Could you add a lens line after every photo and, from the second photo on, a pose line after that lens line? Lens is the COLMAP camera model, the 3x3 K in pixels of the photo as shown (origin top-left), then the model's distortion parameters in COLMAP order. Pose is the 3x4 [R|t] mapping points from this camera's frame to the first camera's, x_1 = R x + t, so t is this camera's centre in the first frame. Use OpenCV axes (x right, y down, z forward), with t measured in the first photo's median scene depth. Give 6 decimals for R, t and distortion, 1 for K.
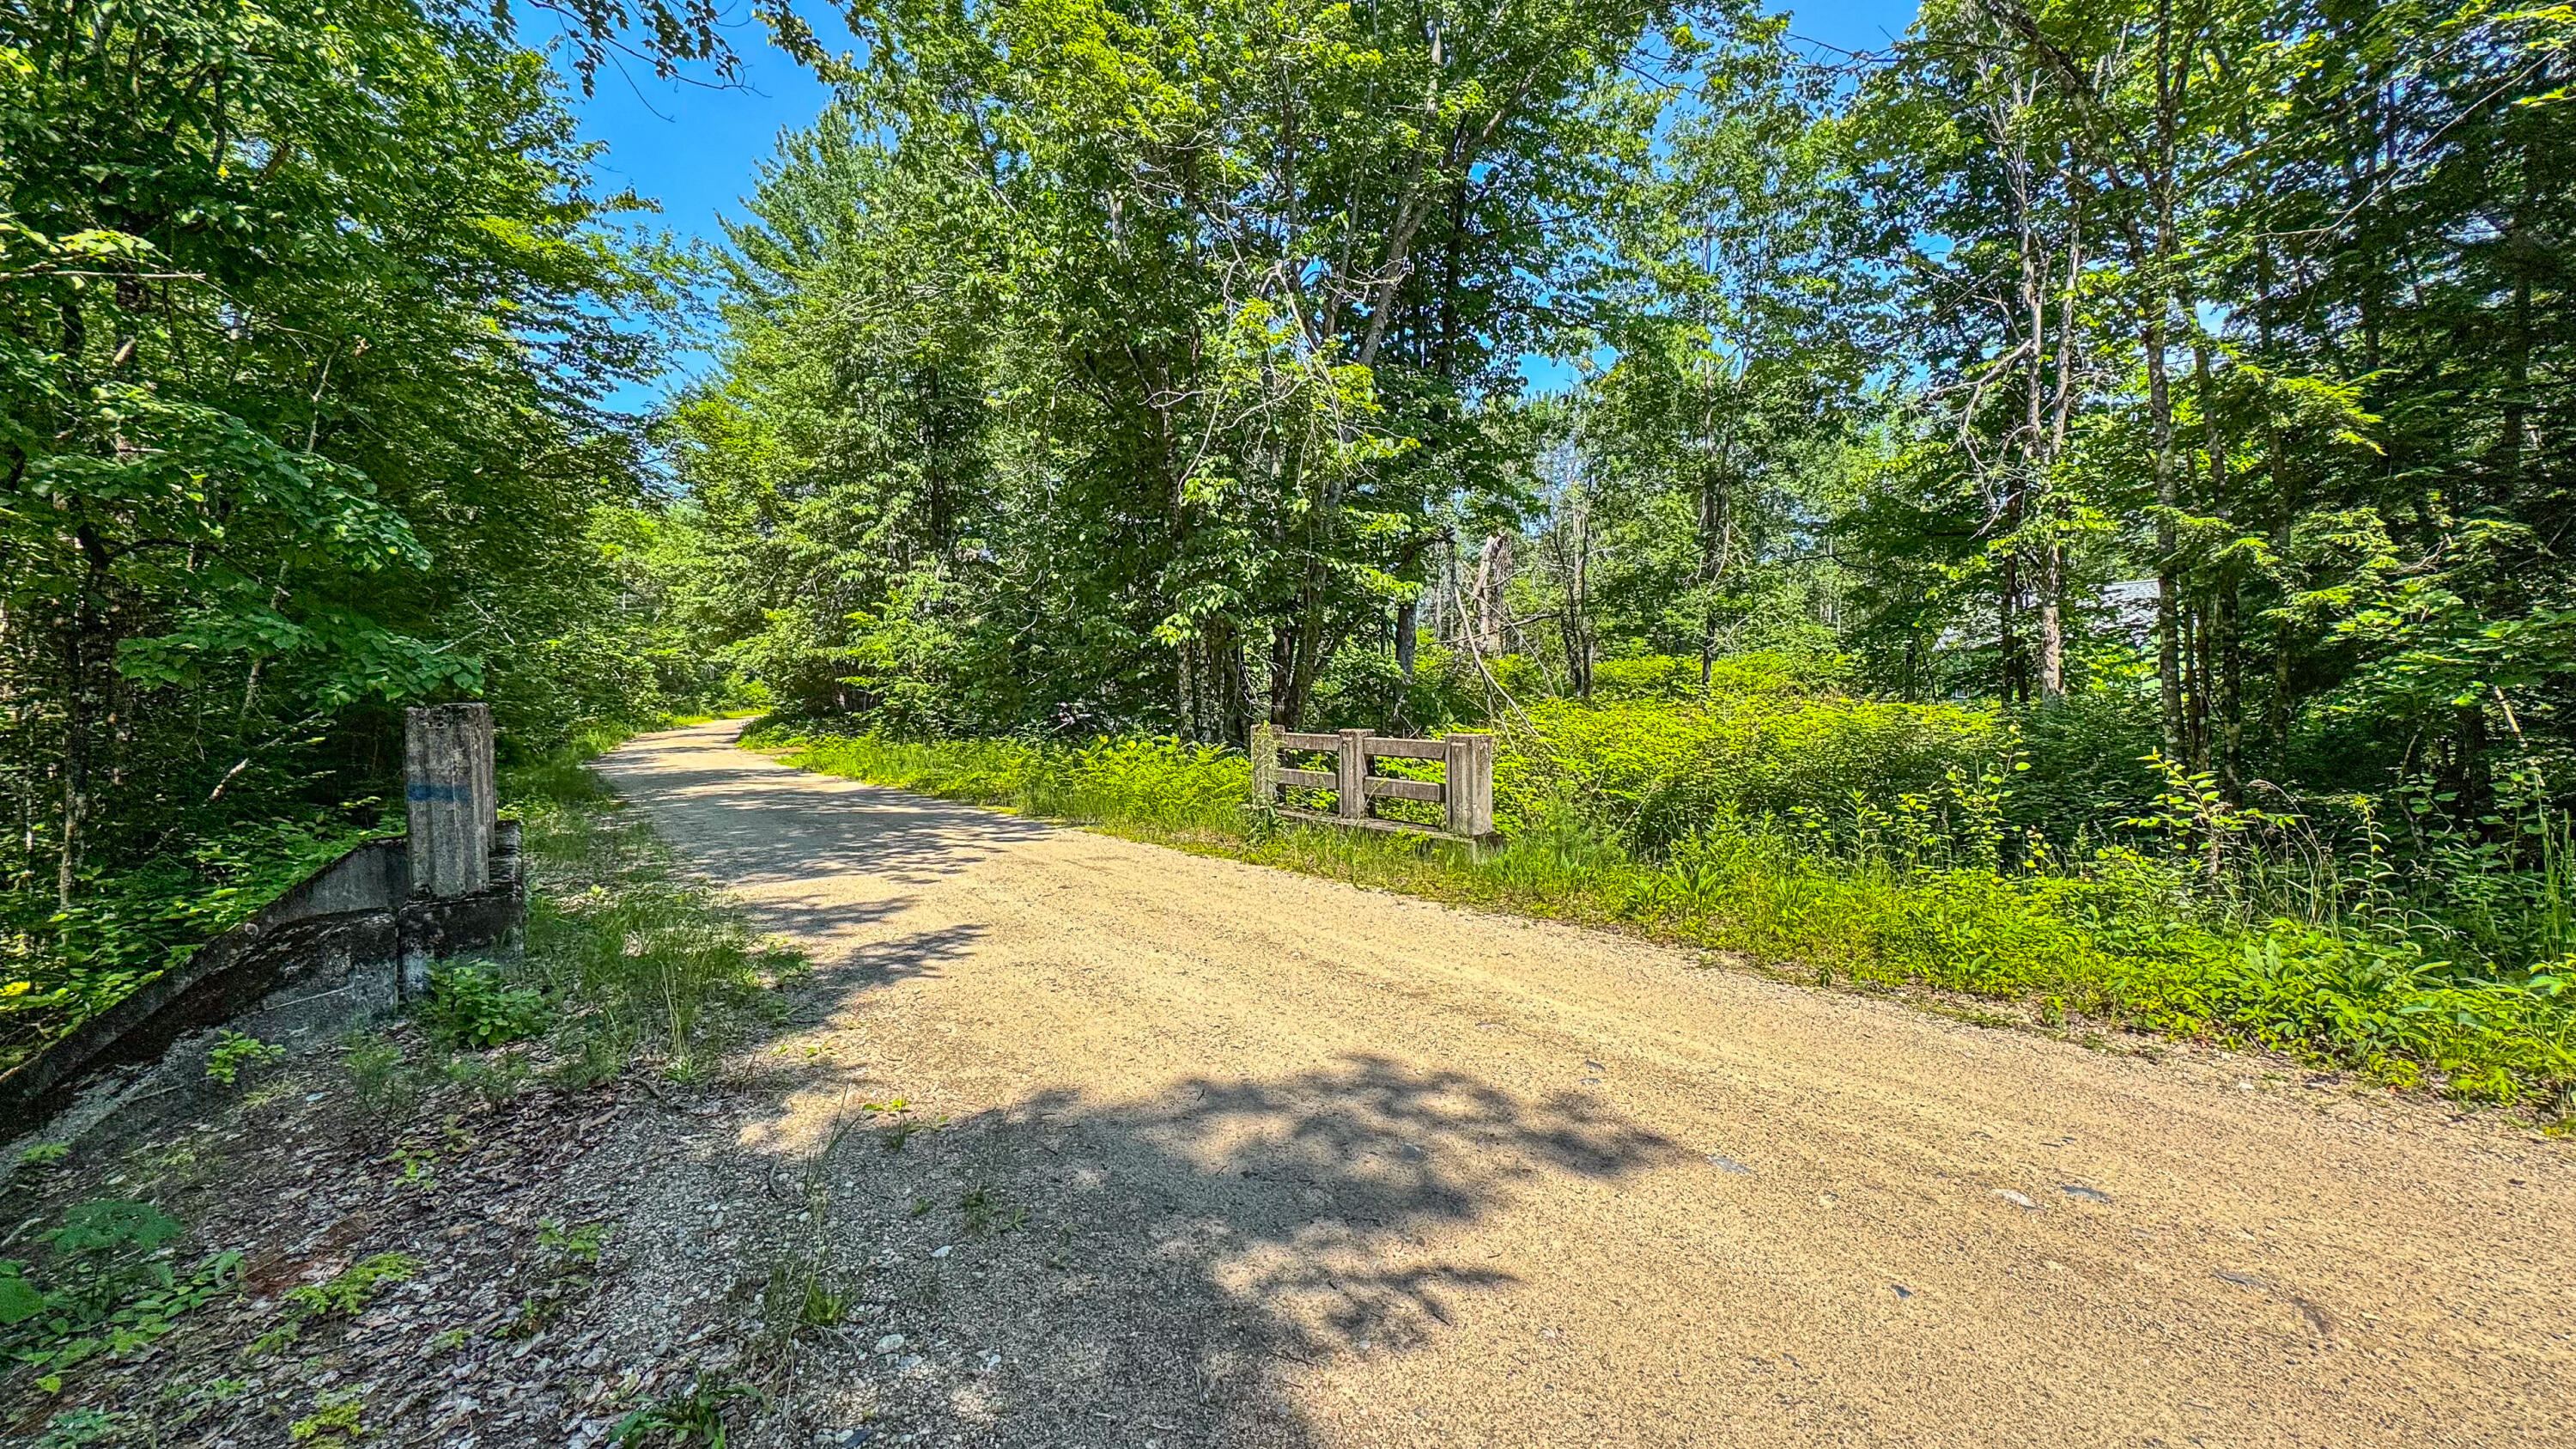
lens RADIAL K [[1063.0, 0, 1286.9], [0, 1063.0, 732.1], [0, 0, 1]] dist [0.001610, 0.000080]
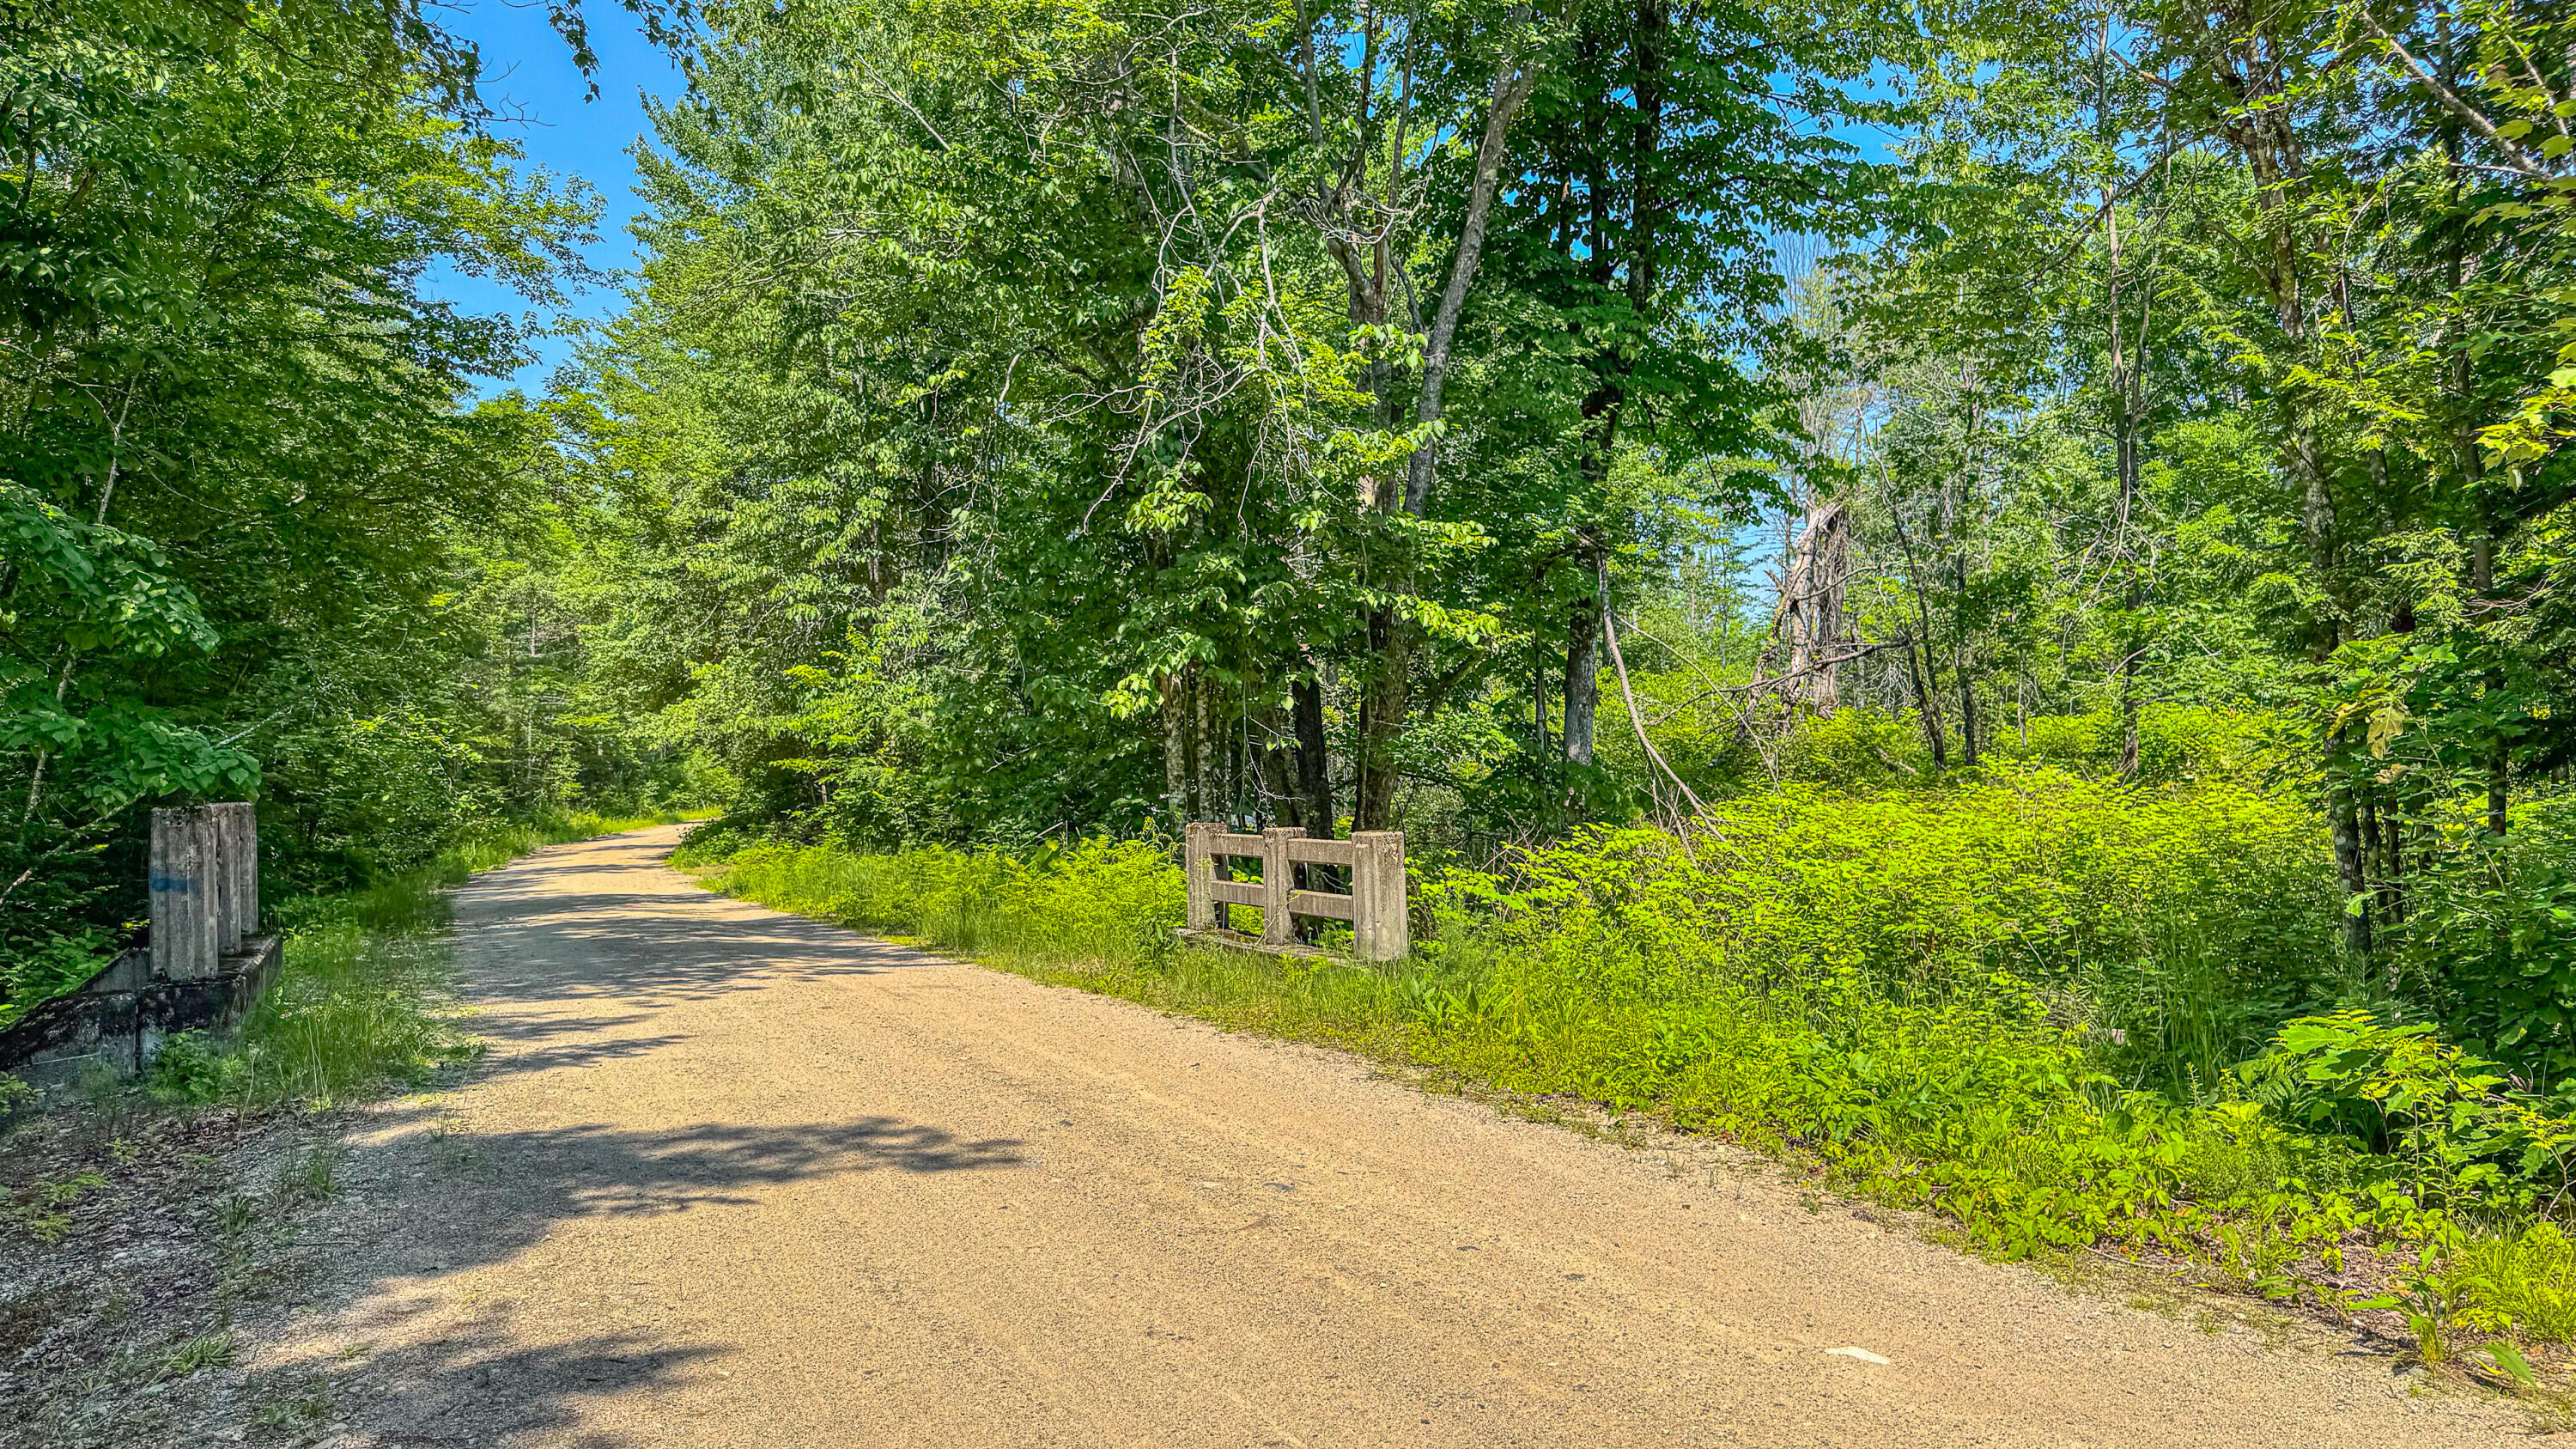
lens RADIAL K [[1899.6, 0, 1288.0], [0, 1899.6, 724.5], [0, 0, 1]] dist [0.071390, -0.079477]
pose [[0.980814, -0.014645, -0.194394, 0.155254], [0.002515, 0.998042, -0.062499, 0.003935], [0.194929, 0.060811, 0.978930, -0.159045]]
